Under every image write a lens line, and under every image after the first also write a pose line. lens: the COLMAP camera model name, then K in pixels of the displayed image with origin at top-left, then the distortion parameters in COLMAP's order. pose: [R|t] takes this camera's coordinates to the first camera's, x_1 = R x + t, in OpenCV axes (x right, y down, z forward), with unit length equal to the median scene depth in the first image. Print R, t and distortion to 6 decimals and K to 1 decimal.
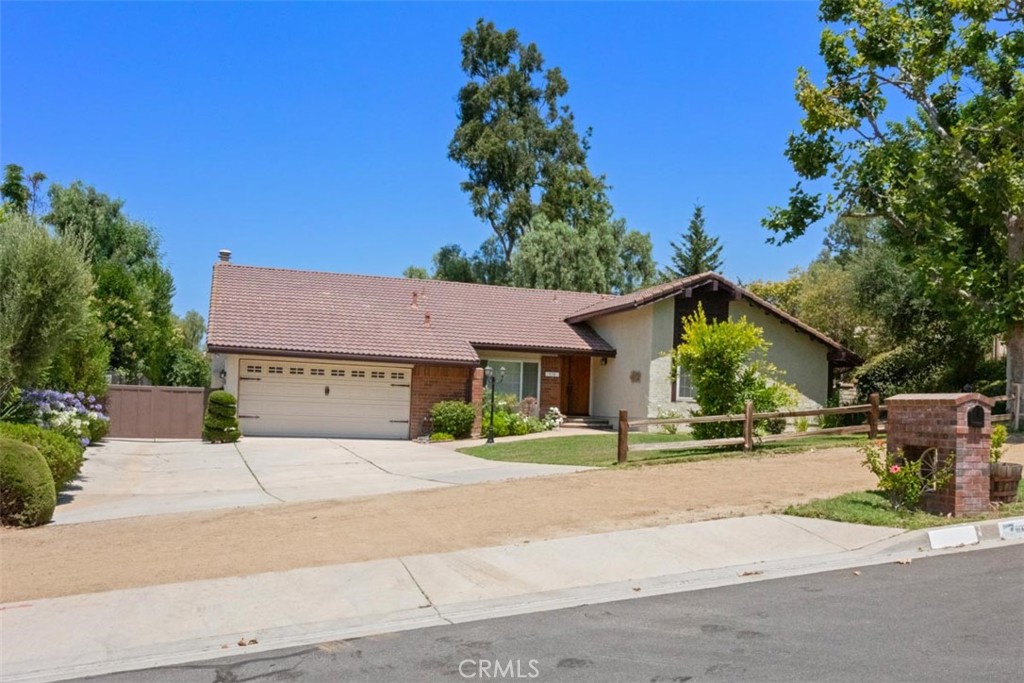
lens RADIAL K [[916.4, 0, 521.8], [0, 916.4, 394.4], [0, 0, 1]] dist [0.026562, 0.000637]
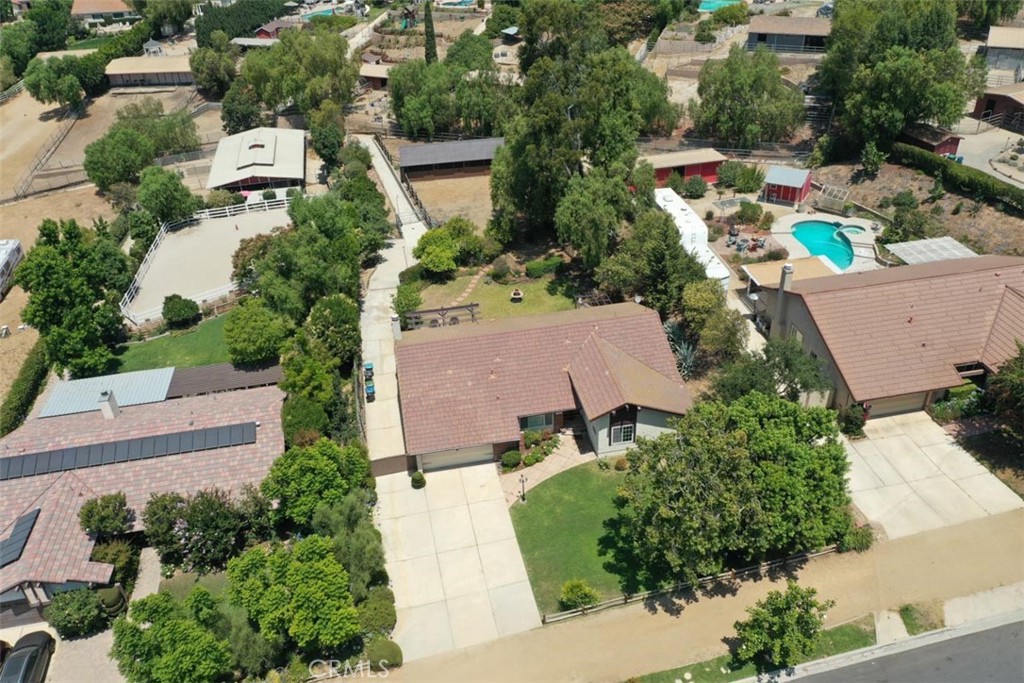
lens RADIAL K [[816.2, 0, 512.0], [0, 816.2, 341.5], [0, 0, 1]] dist [0.008592, 0.012693]
pose [[0.987231, 0.005028, -0.159219, 0.161178], [0.084729, 0.829817, 0.551565, -0.864564], [0.134896, -0.558012, 0.818795, -0.334550]]
